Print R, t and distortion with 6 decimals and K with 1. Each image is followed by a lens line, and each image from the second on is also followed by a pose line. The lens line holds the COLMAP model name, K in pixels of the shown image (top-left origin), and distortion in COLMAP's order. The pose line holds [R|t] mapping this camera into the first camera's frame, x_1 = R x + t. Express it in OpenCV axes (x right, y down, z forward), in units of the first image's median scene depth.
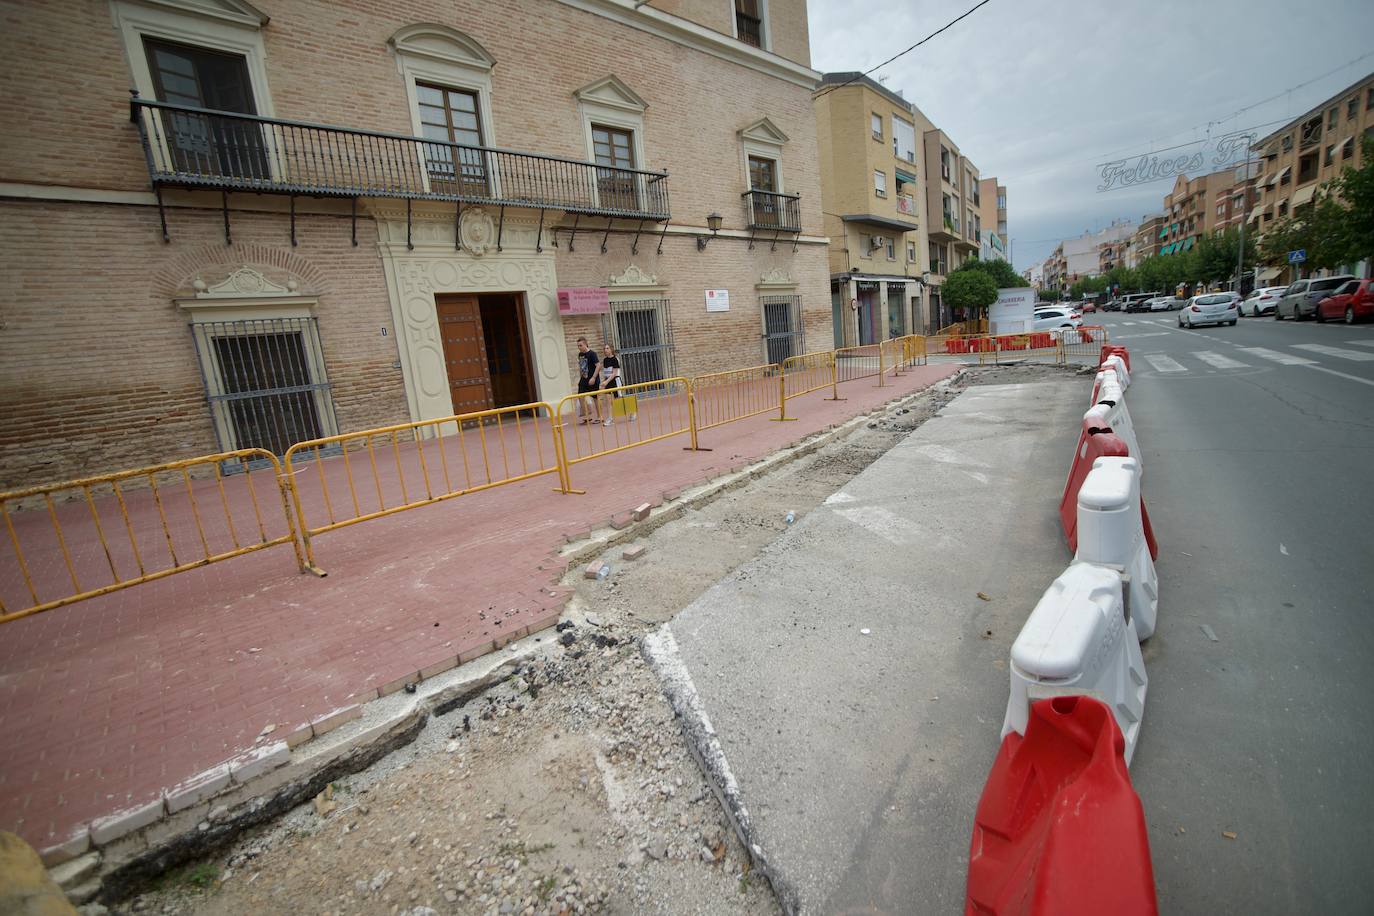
lens RADIAL K [[598.4, 0, 687.0], [0, 598.4, 458.0], [0, 0, 1]] dist [-0.066193, 0.022764]
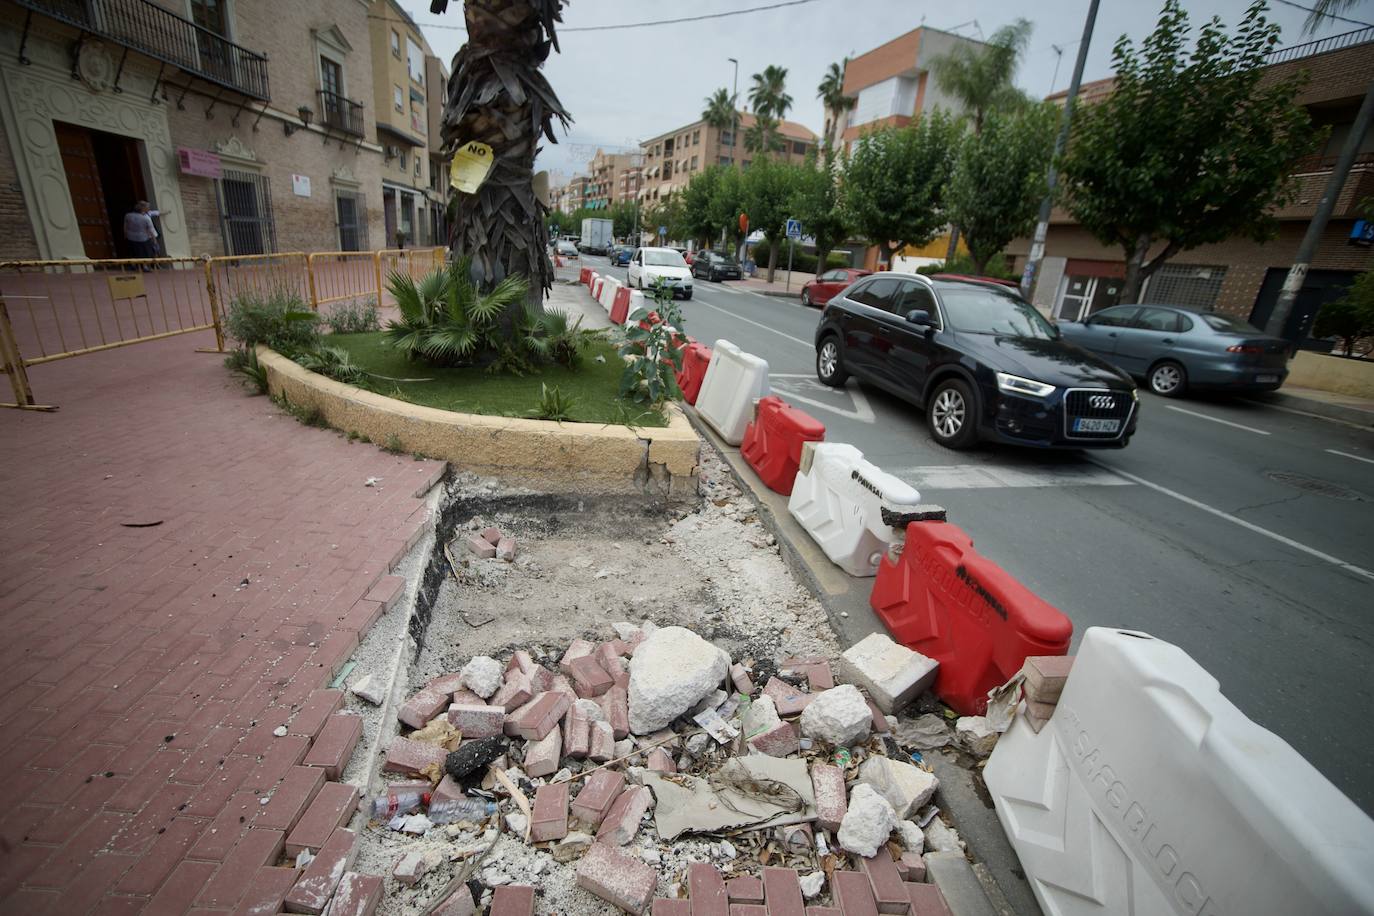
lens RADIAL K [[598.4, 0, 687.0], [0, 598.4, 458.0], [0, 0, 1]] dist [-0.066193, 0.022764]
pose [[0.648532, -0.096122, 0.755094, -0.321749], [-0.009112, 0.990943, 0.133971, 0.086447], [-0.761132, -0.093765, 0.641783, -0.284073]]
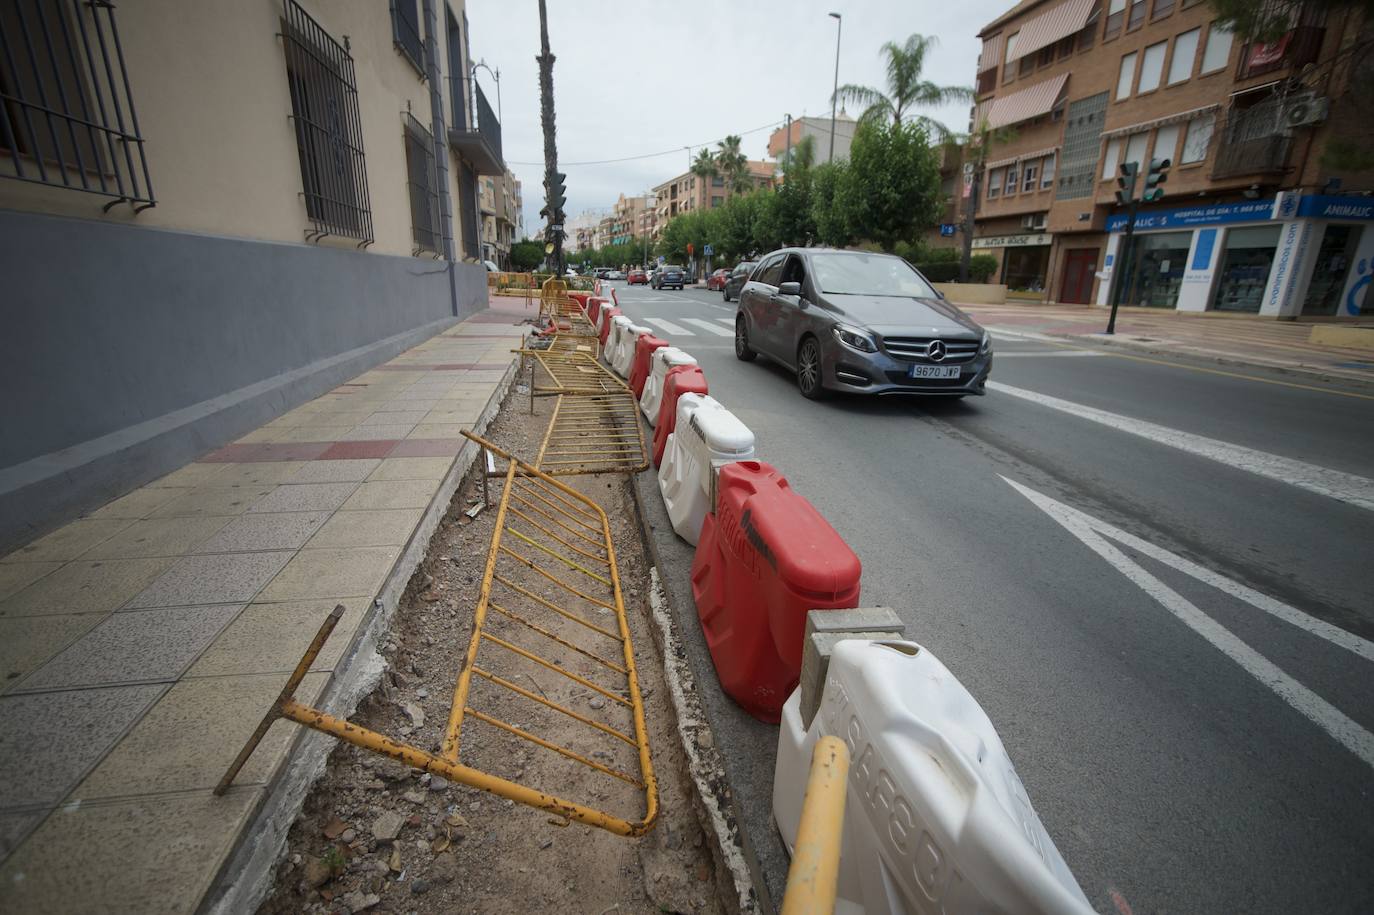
lens RADIAL K [[618.9, 0, 687.0], [0, 618.9, 457.5], [0, 0, 1]] dist [-0.062144, 0.022746]
pose [[0.703868, -0.093048, 0.704210, -0.915815], [0.050805, 0.995439, 0.080748, 0.342677], [-0.708511, -0.021058, 0.705385, -1.151006]]
